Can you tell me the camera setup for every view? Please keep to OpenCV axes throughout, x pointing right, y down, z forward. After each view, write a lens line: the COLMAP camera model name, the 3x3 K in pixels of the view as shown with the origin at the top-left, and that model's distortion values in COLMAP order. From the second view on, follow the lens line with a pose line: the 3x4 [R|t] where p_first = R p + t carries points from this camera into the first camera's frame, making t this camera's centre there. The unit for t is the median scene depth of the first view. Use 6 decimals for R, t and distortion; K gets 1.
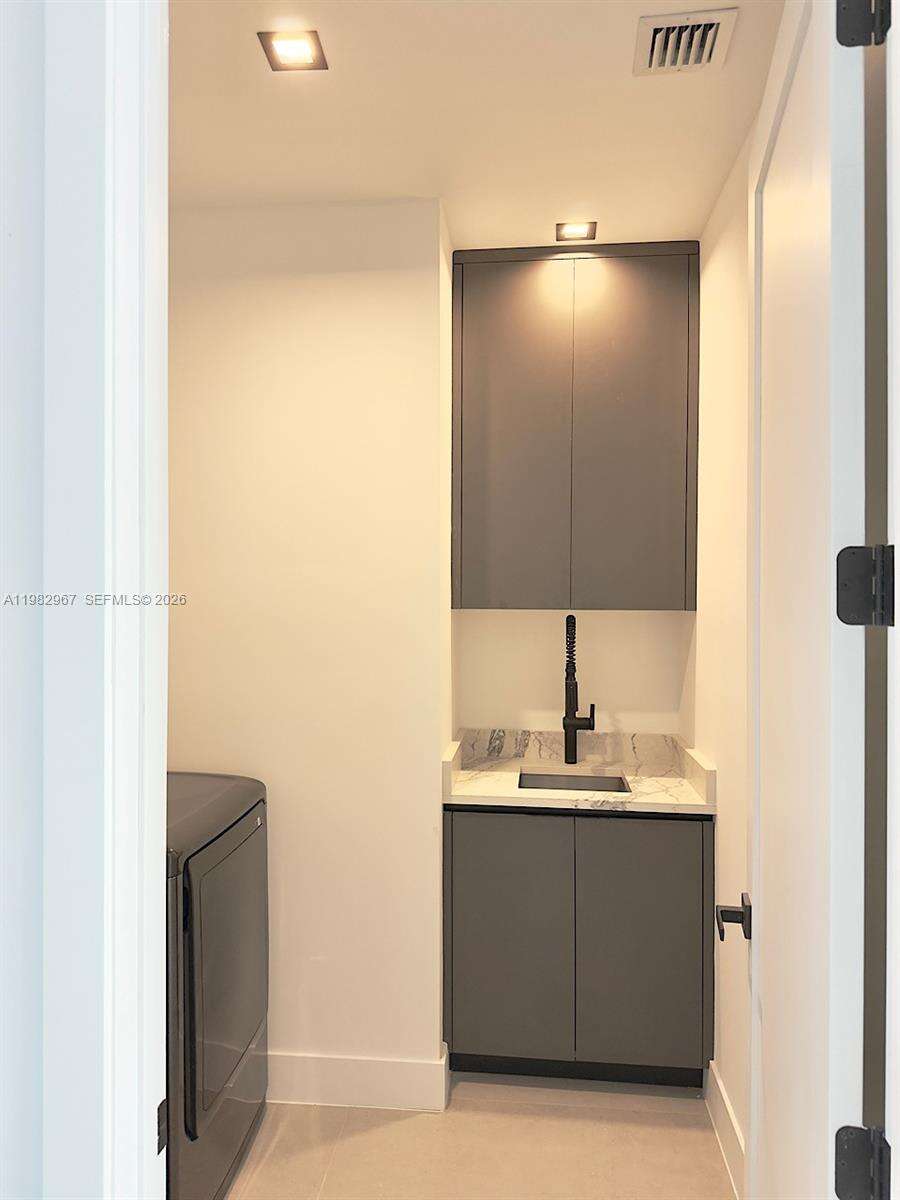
lens RADIAL K [[842.5, 0, 450.8], [0, 842.5, 594.2], [0, 0, 1]] dist [0.063561, -0.076576]
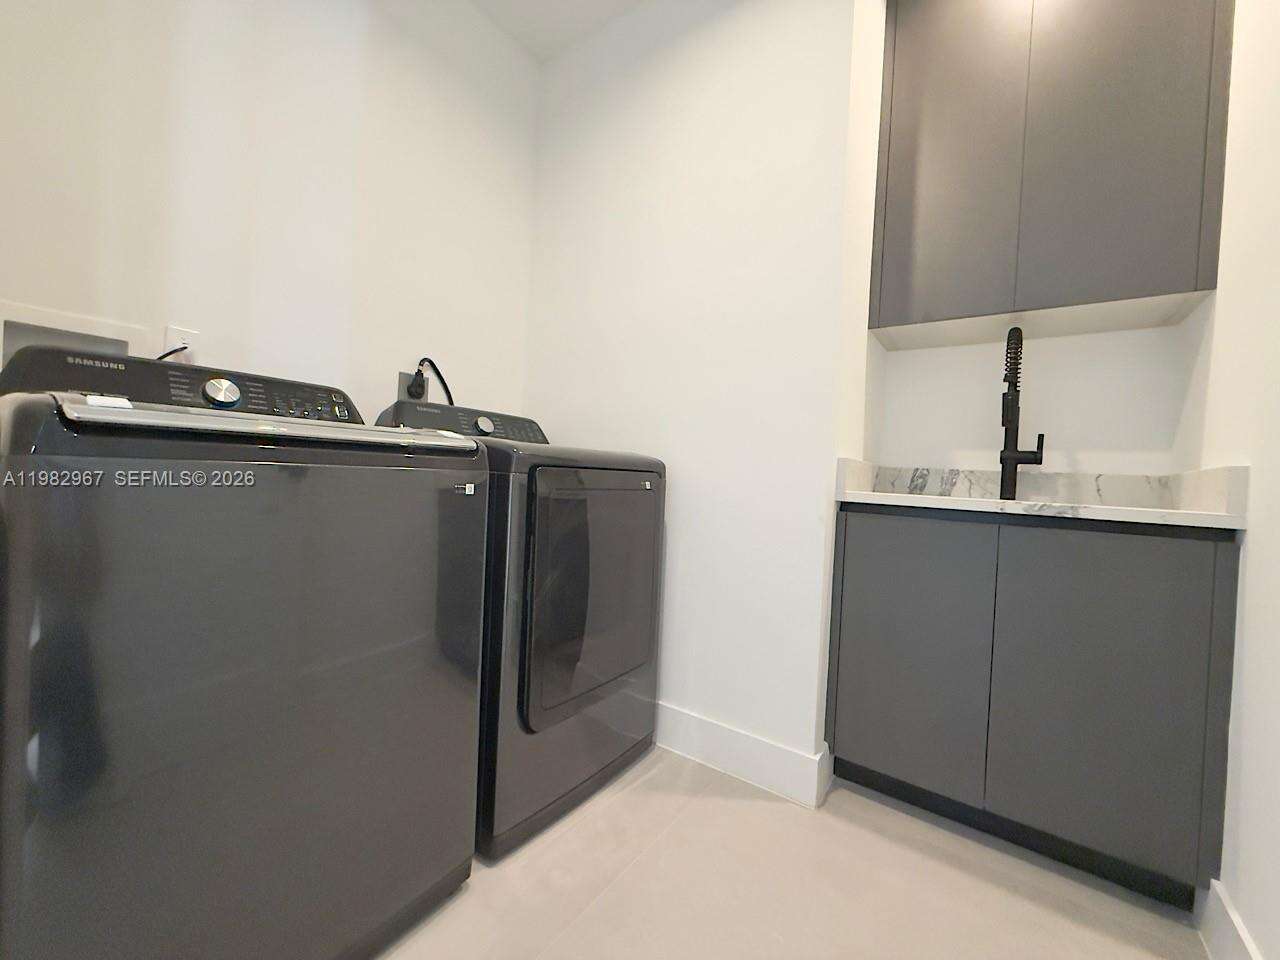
lens RADIAL K [[517.3, 0, 633.7], [0, 517.3, 475.3], [0, 0, 1]] dist [-0.000159, -0.000468]
pose [[0.860907, 0.044885, -0.506779, 0.080566], [-0.052691, 0.998610, -0.001064, 0.207038], [0.506027, 0.027618, 0.862075, 0.329129]]
